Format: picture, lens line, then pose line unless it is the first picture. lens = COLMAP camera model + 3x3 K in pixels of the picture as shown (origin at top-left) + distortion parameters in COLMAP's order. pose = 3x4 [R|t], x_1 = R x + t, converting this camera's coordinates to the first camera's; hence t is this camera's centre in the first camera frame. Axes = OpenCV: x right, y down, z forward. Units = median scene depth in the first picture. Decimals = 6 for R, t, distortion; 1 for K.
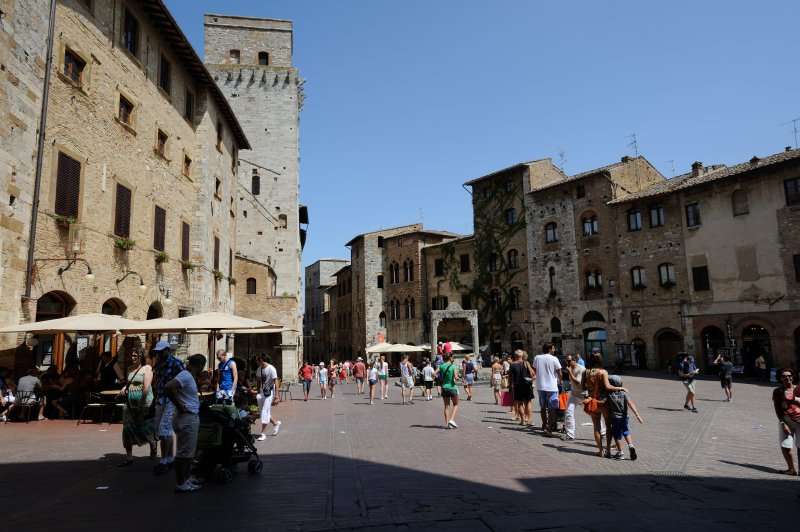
lens RADIAL K [[517.4, 0, 400.0], [0, 517.4, 266.0], [0, 0, 1]] dist [-0.002050, -0.000200]
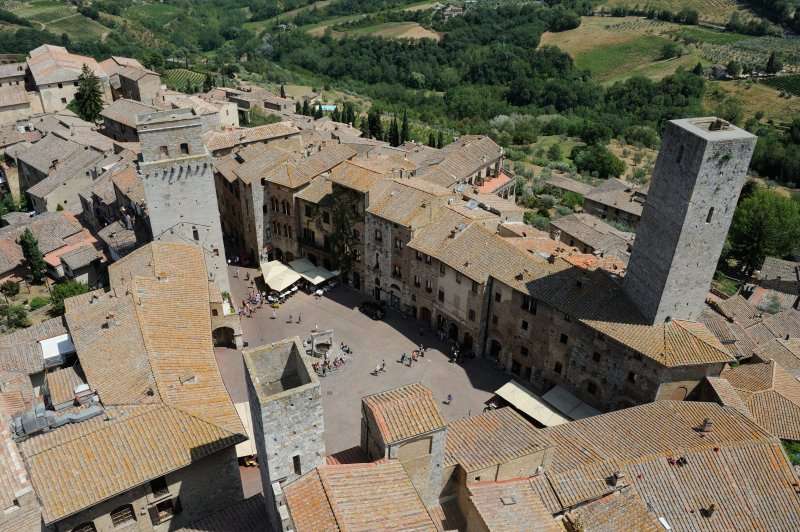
lens RADIAL K [[673.3, 0, 400.0], [0, 673.3, 266.0], [0, 0, 1]] dist [0.002917, 0.003852]
pose [[0.972323, -0.085596, 0.217398, -0.120738], [-0.075931, 0.764200, 0.640494, -1.371119], [-0.220959, -0.639274, 0.736550, -0.672940]]
